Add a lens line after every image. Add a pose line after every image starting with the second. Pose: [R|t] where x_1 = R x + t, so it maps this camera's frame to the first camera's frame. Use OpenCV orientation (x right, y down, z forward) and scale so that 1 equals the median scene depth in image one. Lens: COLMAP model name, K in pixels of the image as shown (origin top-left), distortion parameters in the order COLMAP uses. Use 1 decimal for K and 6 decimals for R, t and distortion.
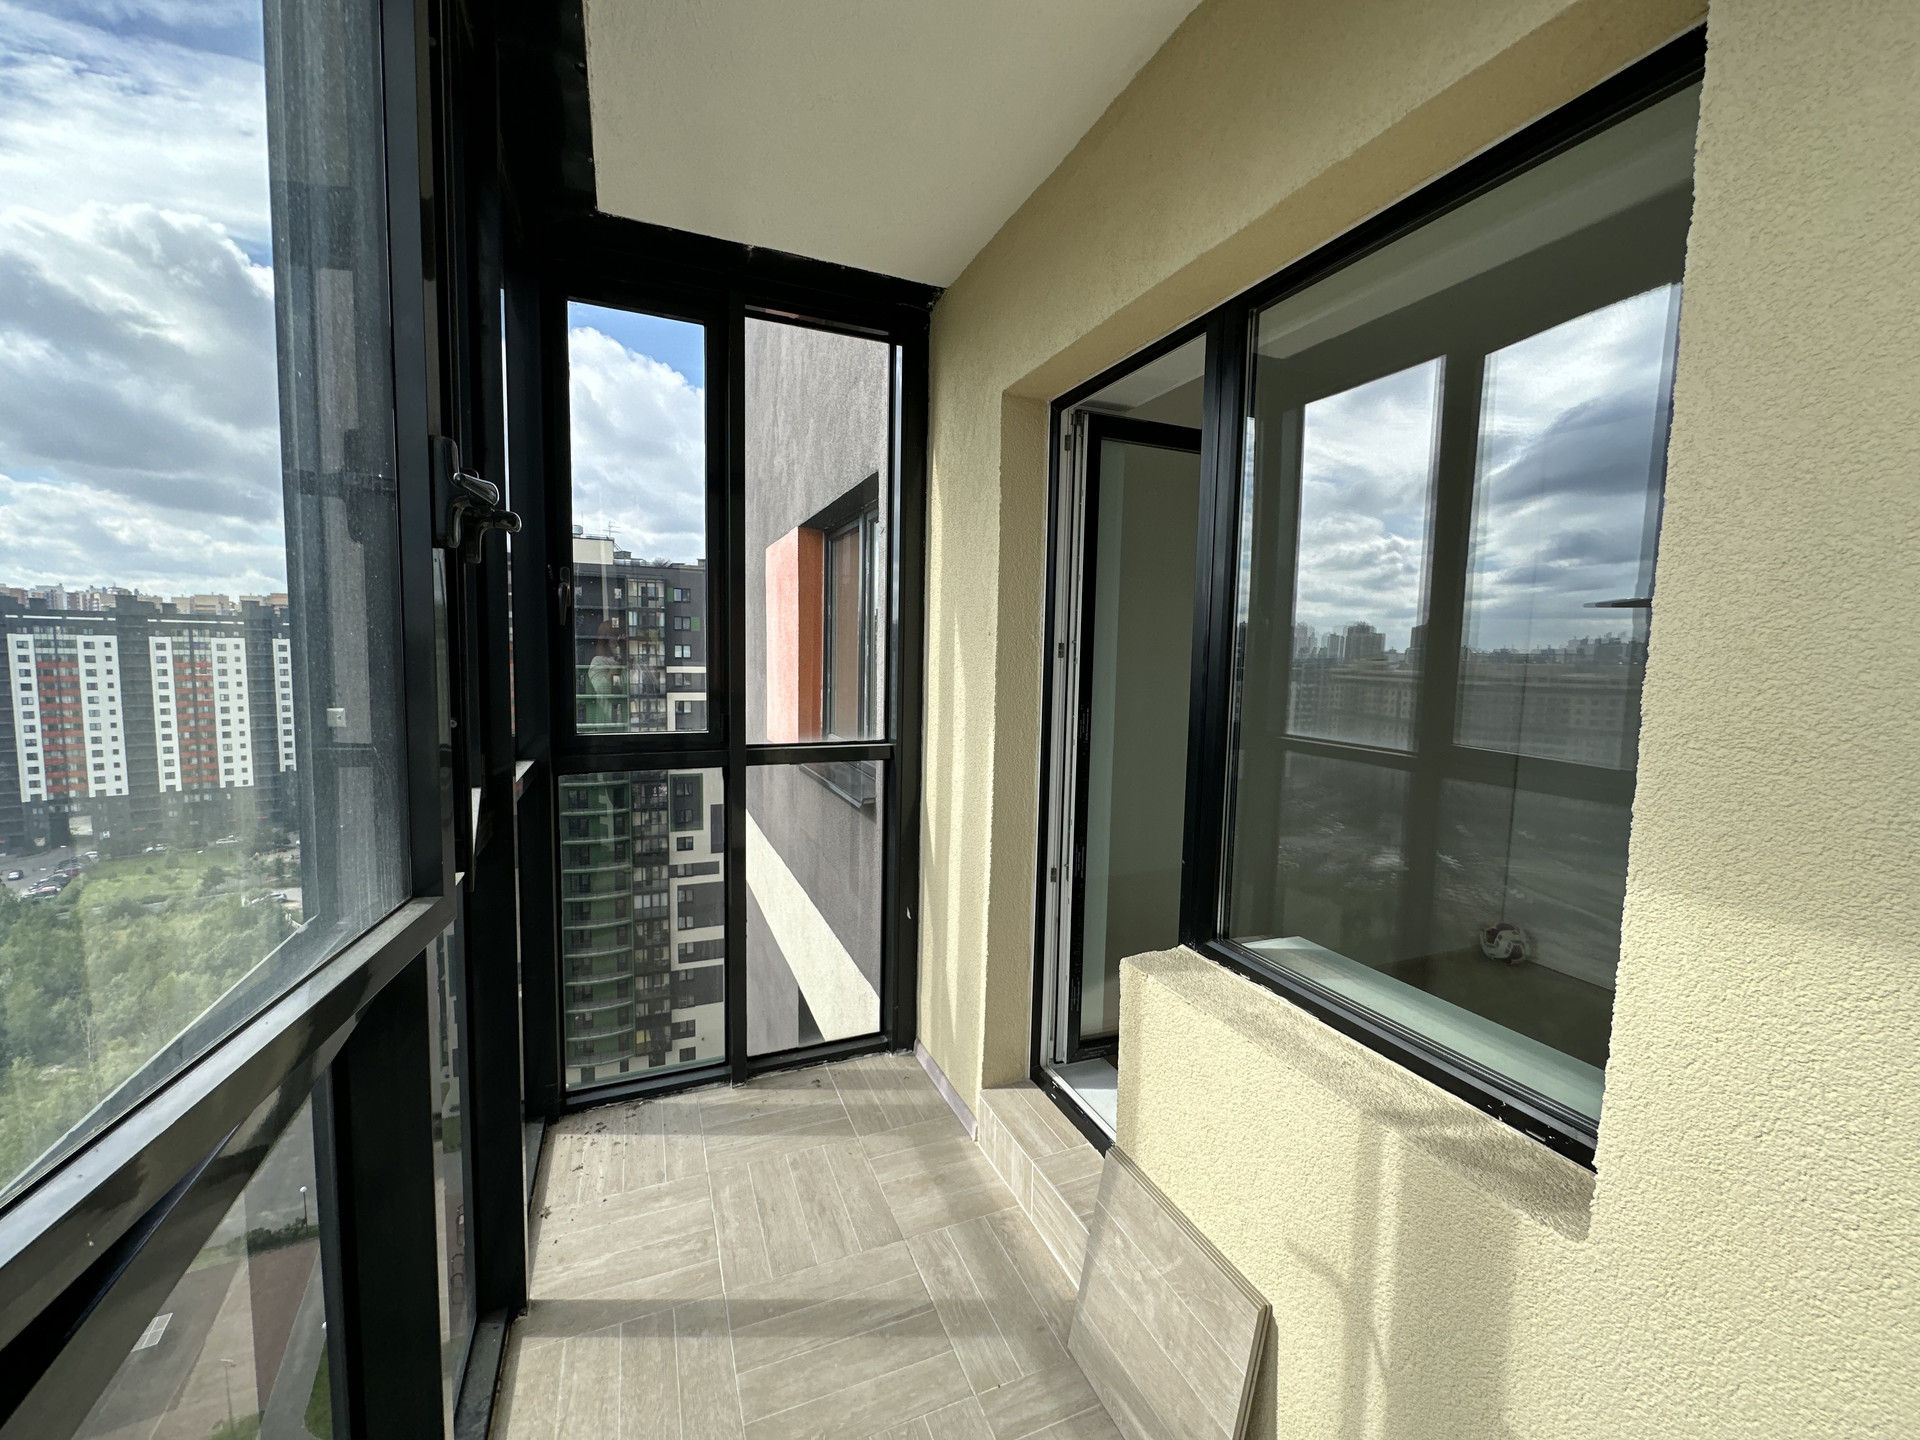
lens RADIAL K [[767.1, 0, 962.1], [0, 767.1, 716.5], [0, 0, 1]] dist [0.001323, 0.000065]
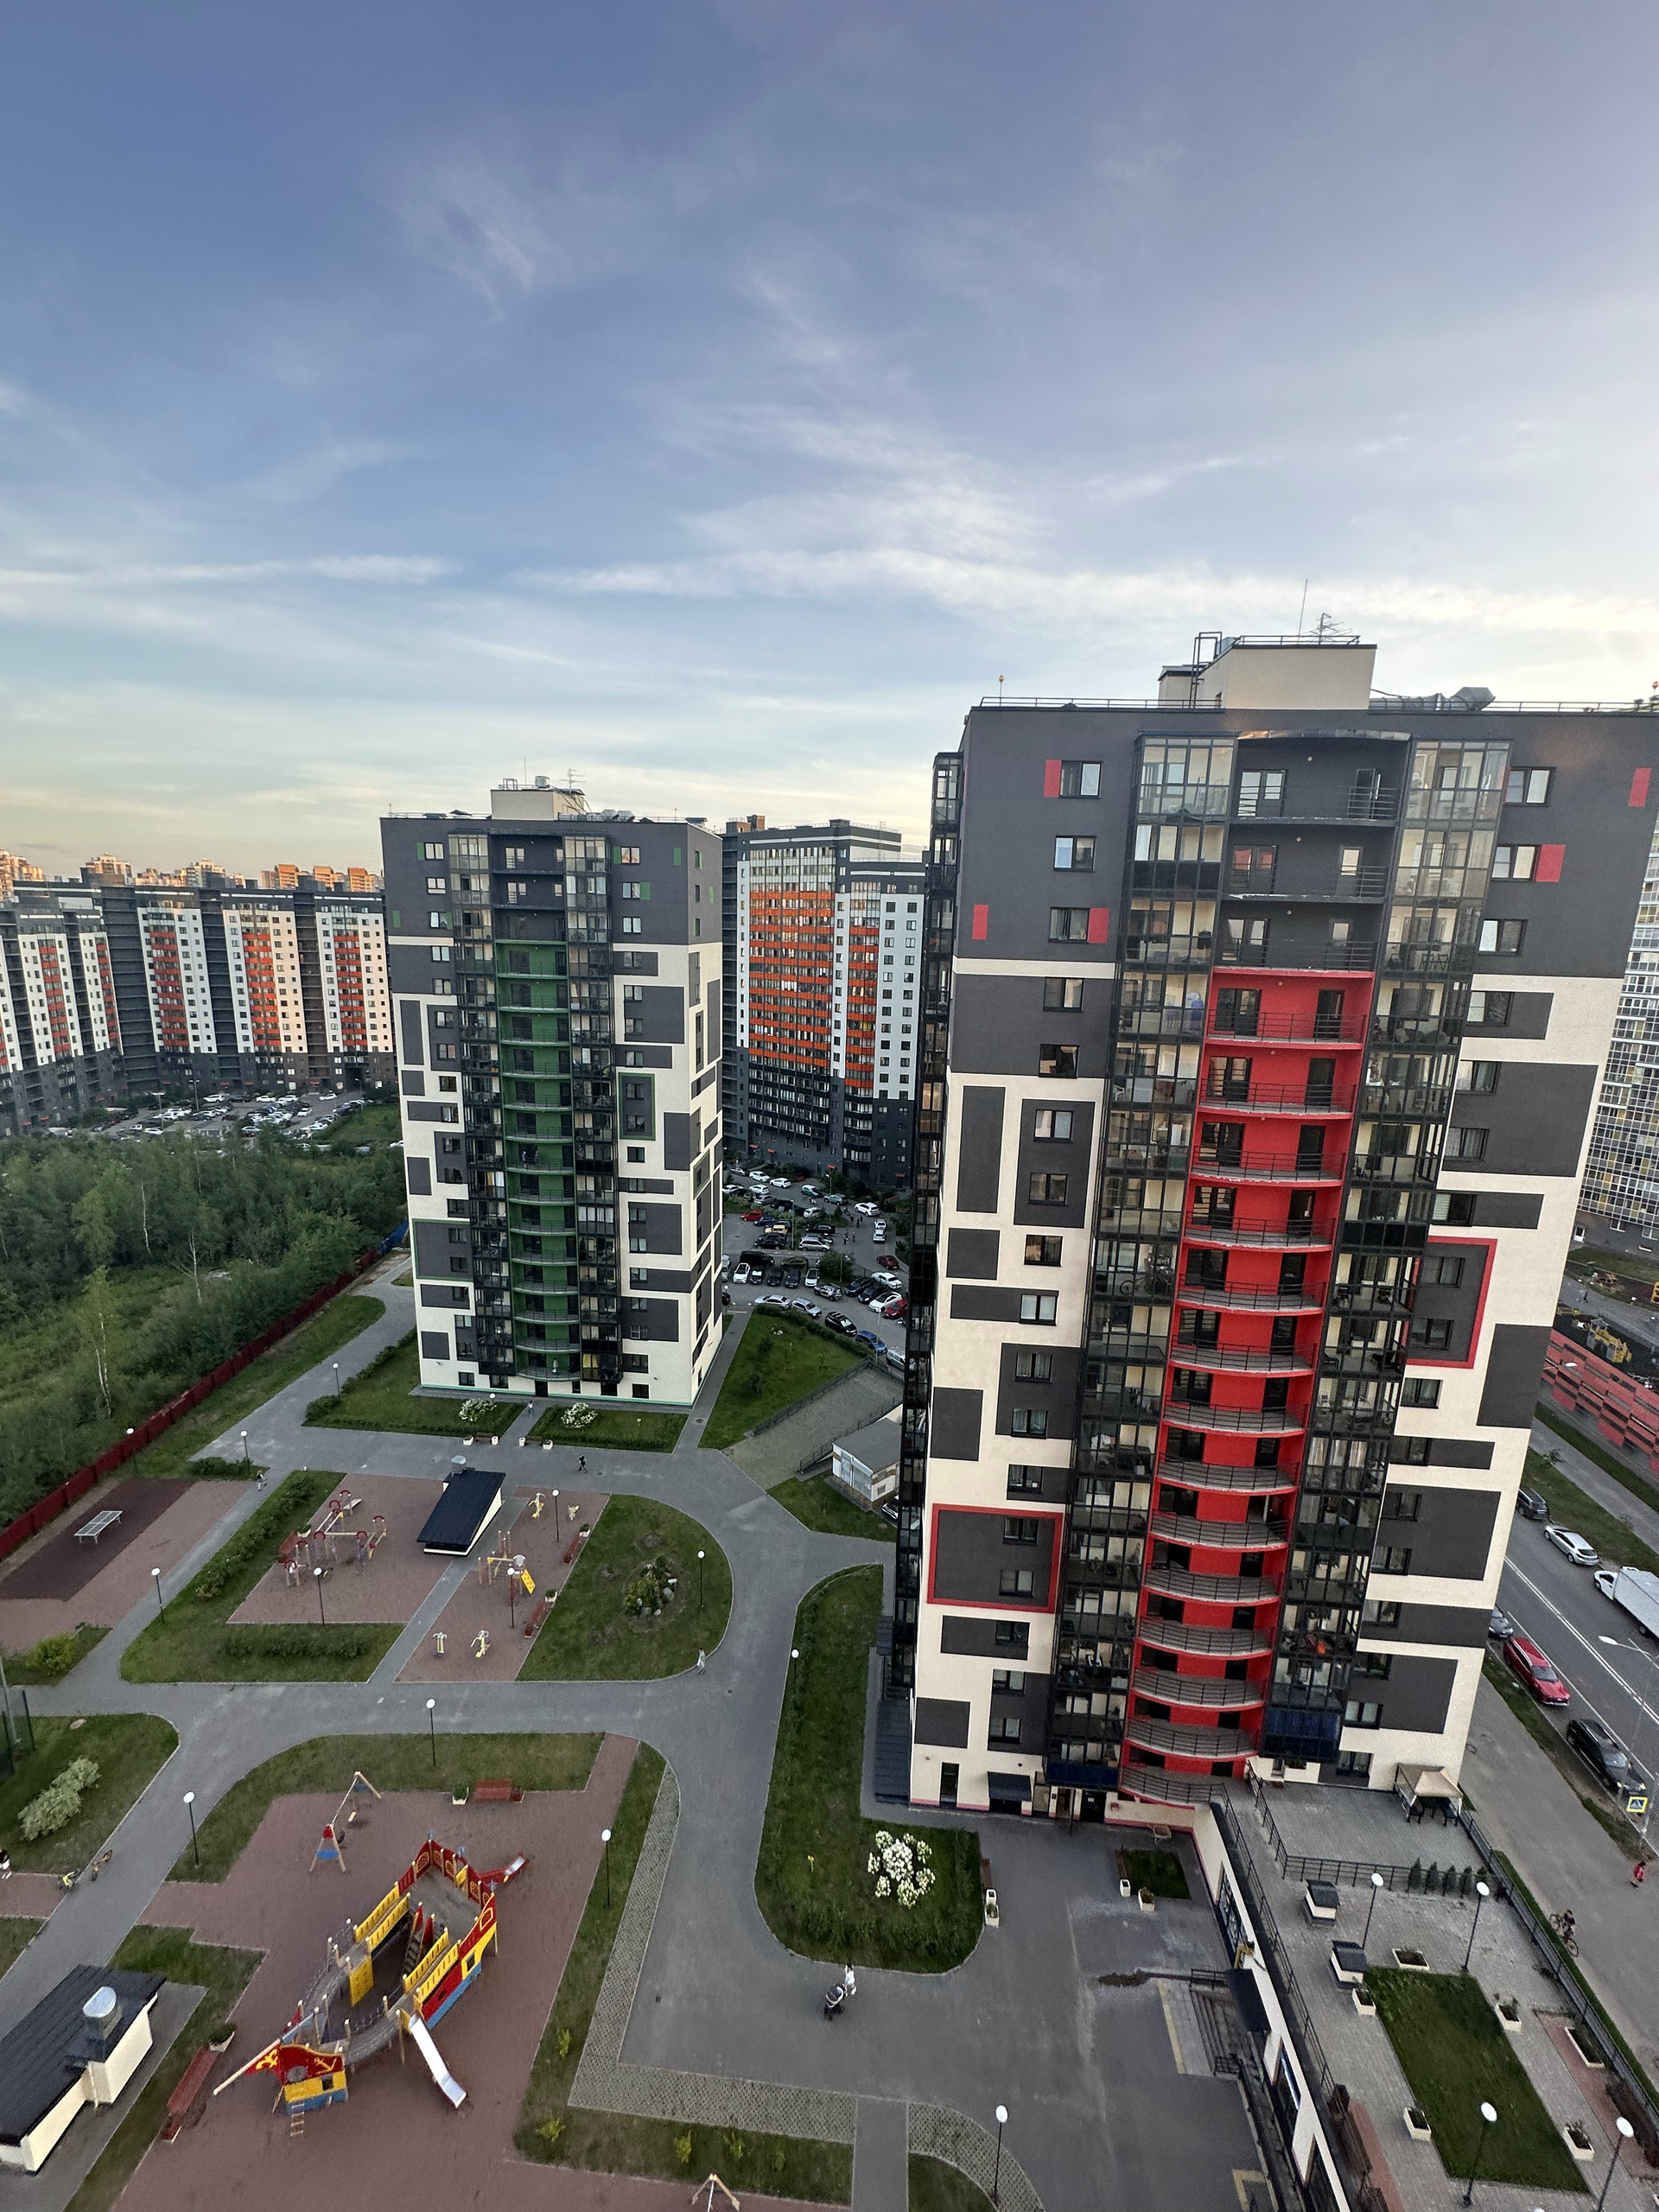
lens RADIAL K [[883.8, 0, 835.1], [0, 883.8, 1107.7], [0, 0, 1]] dist [0.001323, 0.000065]
pose [[0.881178, 0.096488, -0.462834, 0.281575], [-0.045042, 0.991633, 0.120973, -0.014383], [0.470634, -0.085752, 0.878151, 0.247833]]
